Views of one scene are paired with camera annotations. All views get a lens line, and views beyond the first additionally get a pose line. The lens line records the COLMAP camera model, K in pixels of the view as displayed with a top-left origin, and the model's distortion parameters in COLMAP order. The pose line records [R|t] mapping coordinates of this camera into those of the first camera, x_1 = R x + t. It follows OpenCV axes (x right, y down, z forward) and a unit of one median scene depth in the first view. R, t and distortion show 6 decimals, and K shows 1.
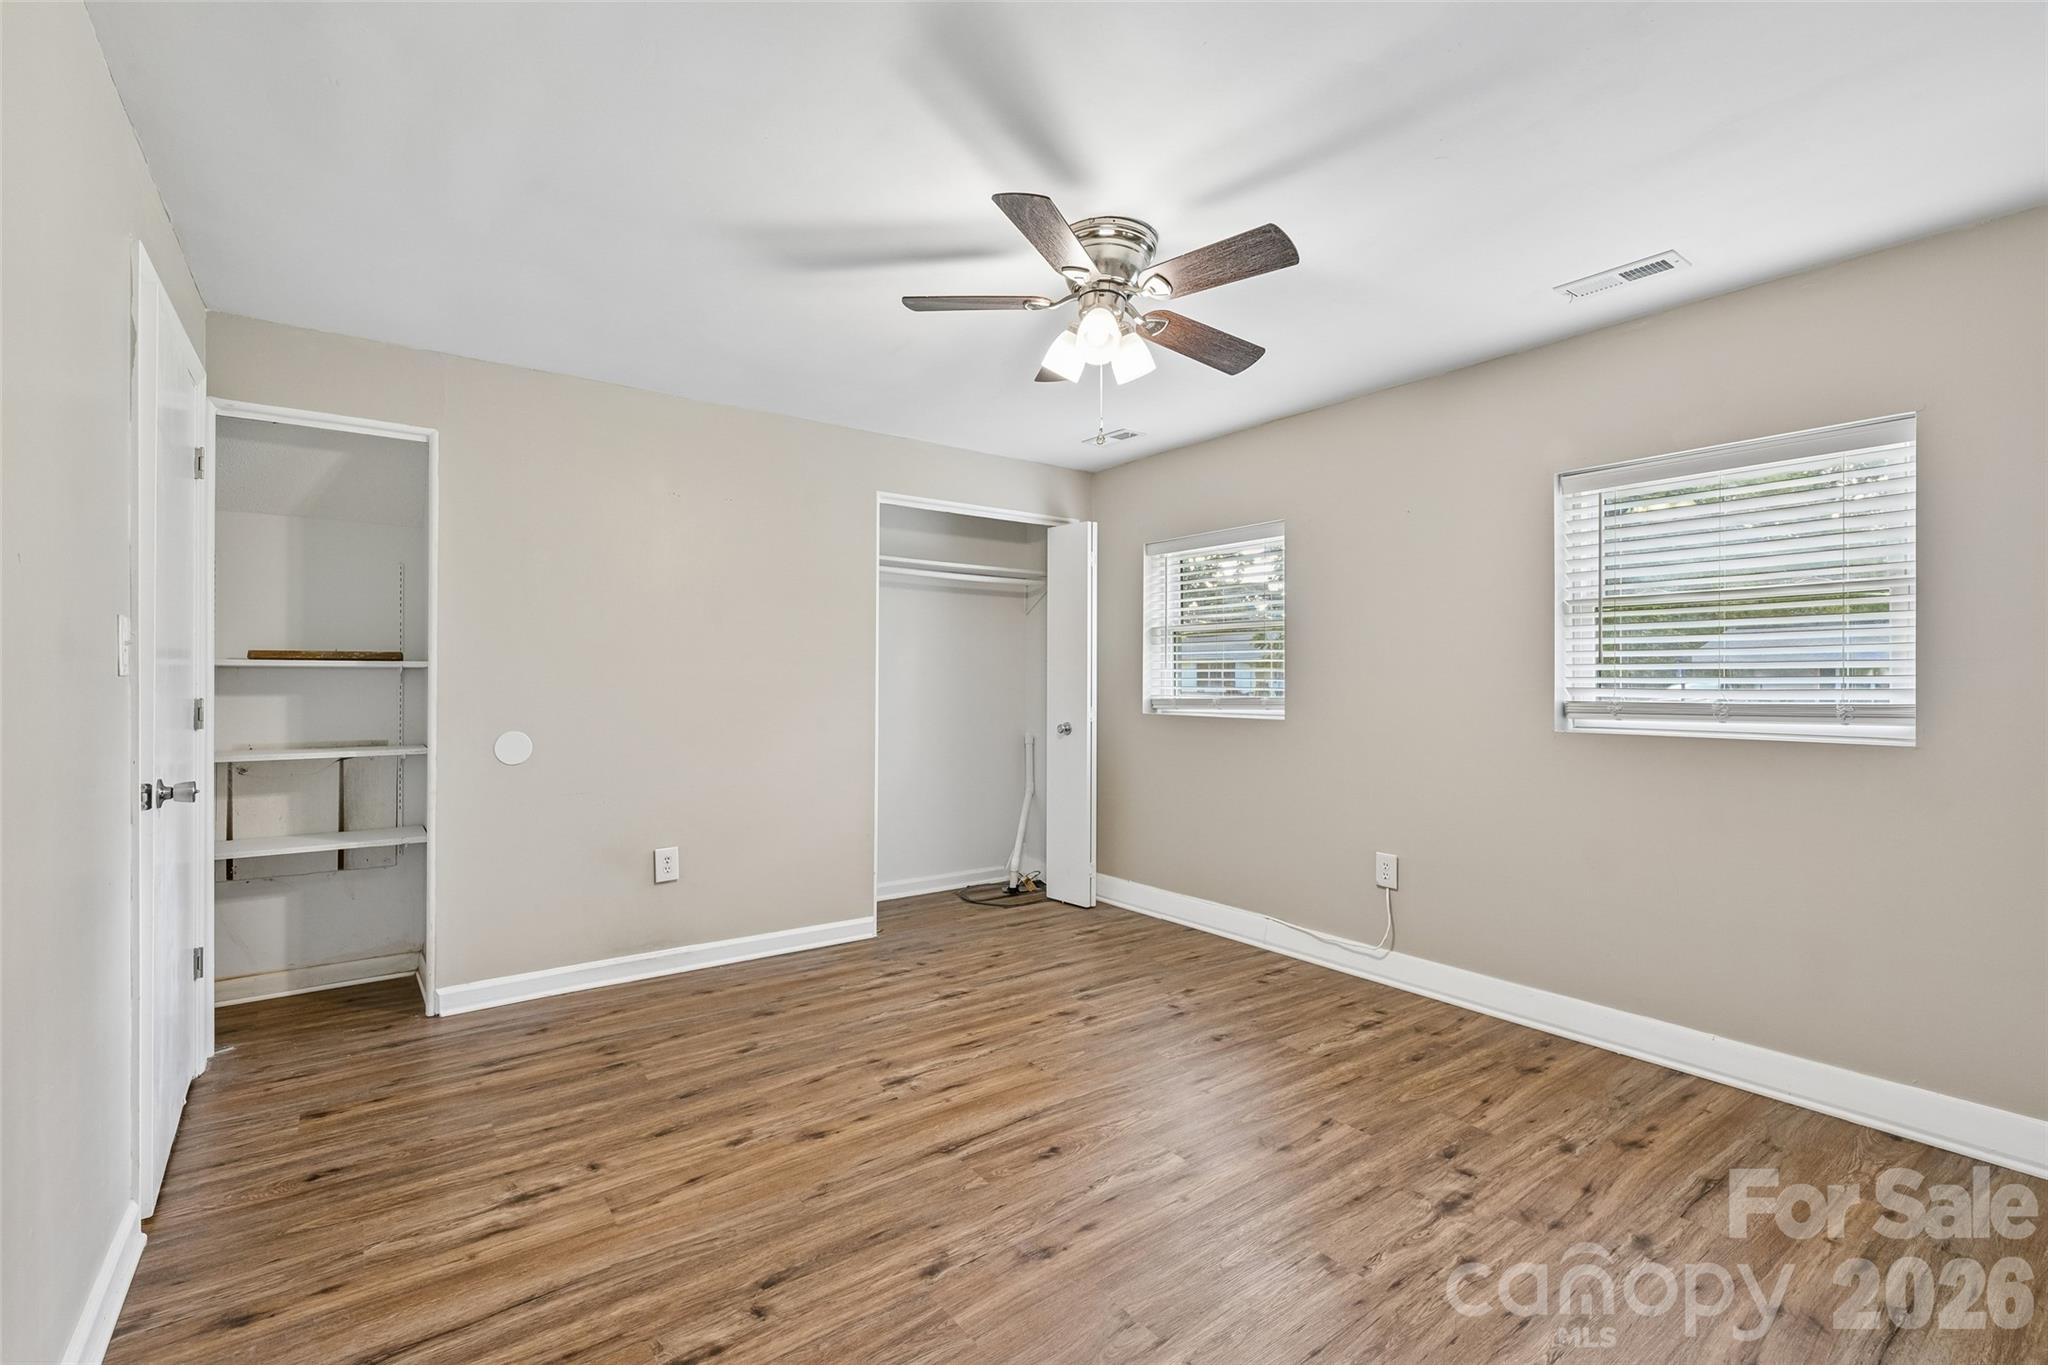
lens RADIAL K [[913.6, 0, 1028.9], [0, 913.6, 678.5], [0, 0, 1]] dist [-0.001881, -0.000312]
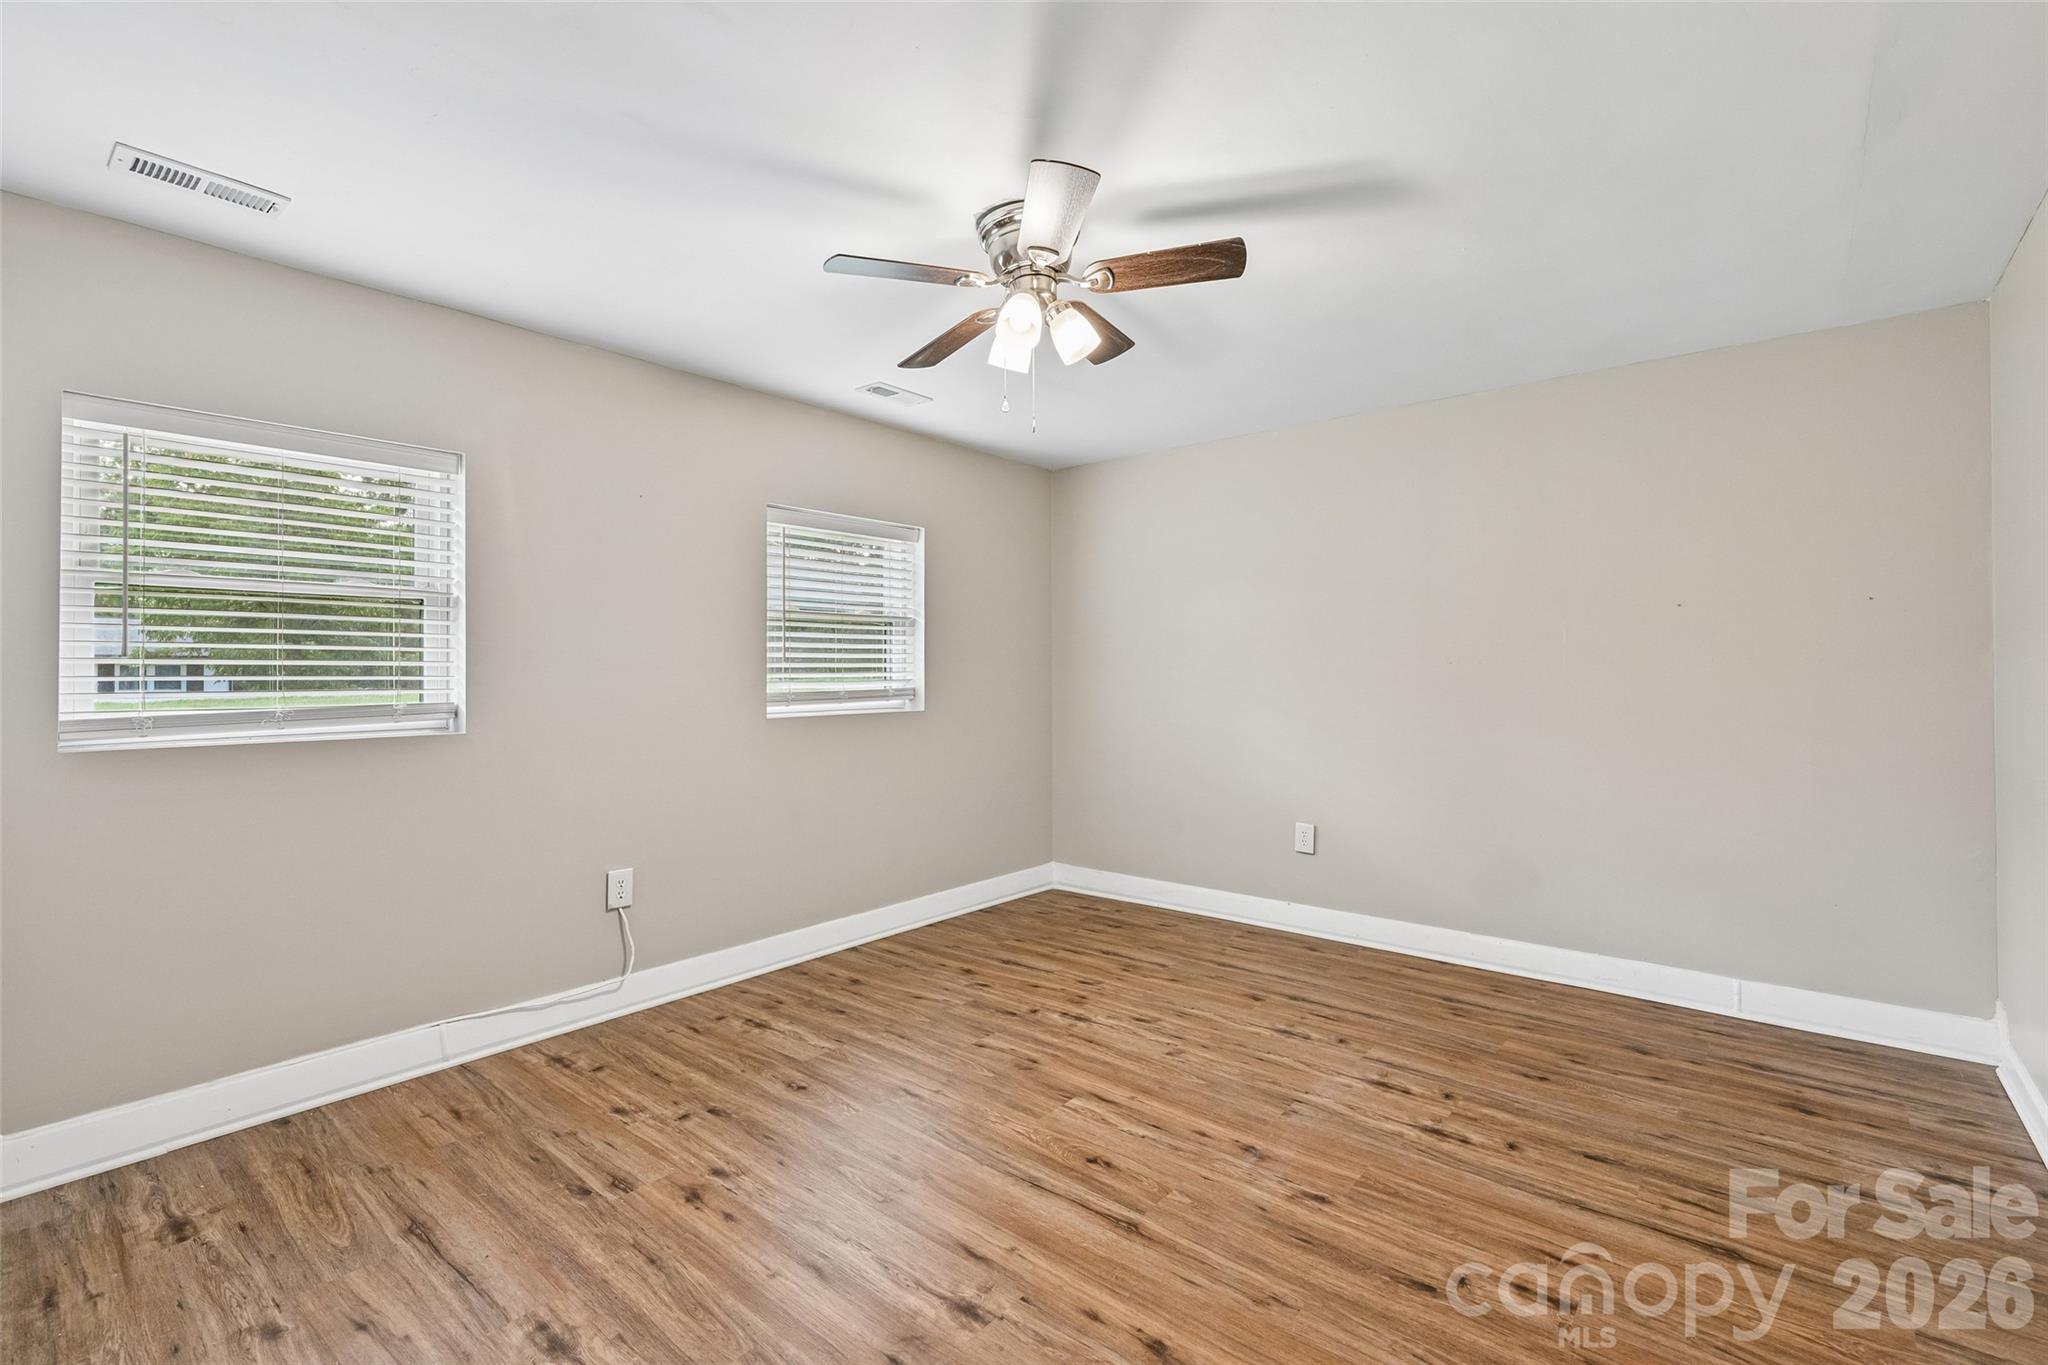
lens RADIAL K [[913.6, 0, 1012.7], [0, 913.6, 669.8], [0, 0, 1]] dist [-0.001881, -0.000312]
pose [[-0.227159, 0.003076, 0.973853, -0.708953], [0.003714, 0.999990, -0.002292, -0.002087], [-0.973851, 0.003097, -0.227168, 1.026398]]
